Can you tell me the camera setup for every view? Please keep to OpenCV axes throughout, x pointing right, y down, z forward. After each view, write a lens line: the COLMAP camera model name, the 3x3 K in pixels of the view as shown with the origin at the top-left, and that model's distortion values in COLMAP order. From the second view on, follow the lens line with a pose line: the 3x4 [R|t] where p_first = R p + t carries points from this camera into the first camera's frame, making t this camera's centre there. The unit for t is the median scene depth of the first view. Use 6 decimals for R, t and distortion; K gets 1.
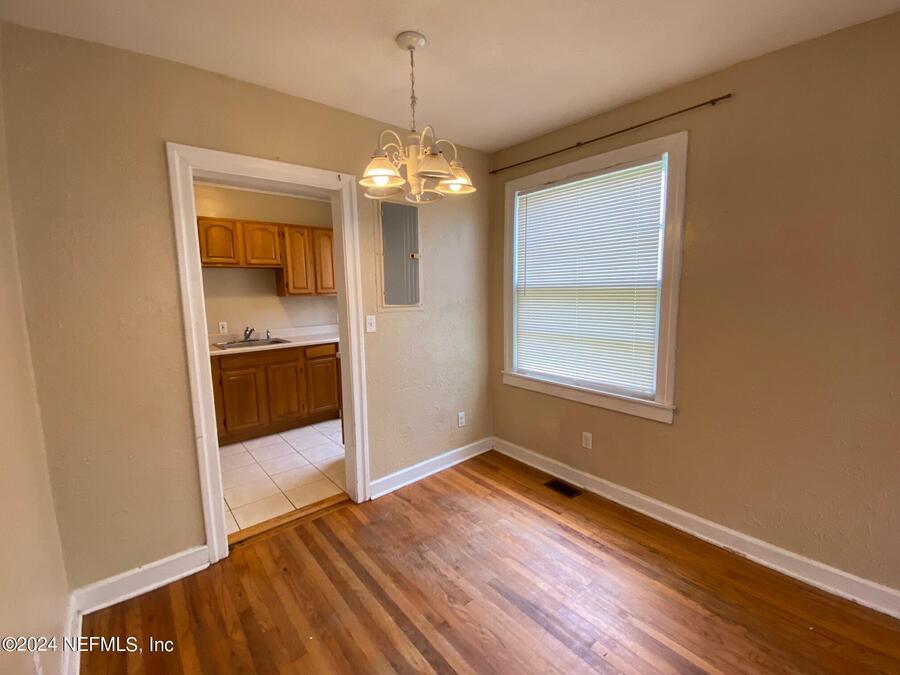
lens RADIAL K [[386.2, 0, 450.0], [0, 386.2, 337.5], [0, 0, 1]] dist [0.028007, -0.025486]
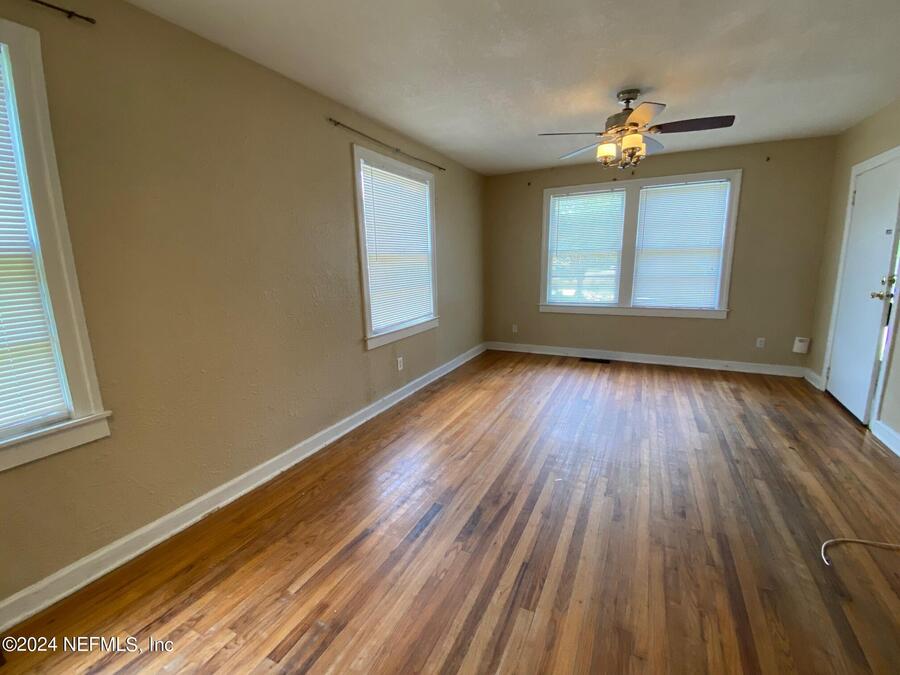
lens RADIAL K [[386.2, 0, 450.0], [0, 386.2, 337.5], [0, 0, 1]] dist [0.028007, -0.025486]
pose [[-0.392934, -0.154997, 0.906410, -0.349300], [0.143734, 0.963225, 0.227022, -0.037732], [-0.908264, 0.219487, -0.356205, 0.622615]]
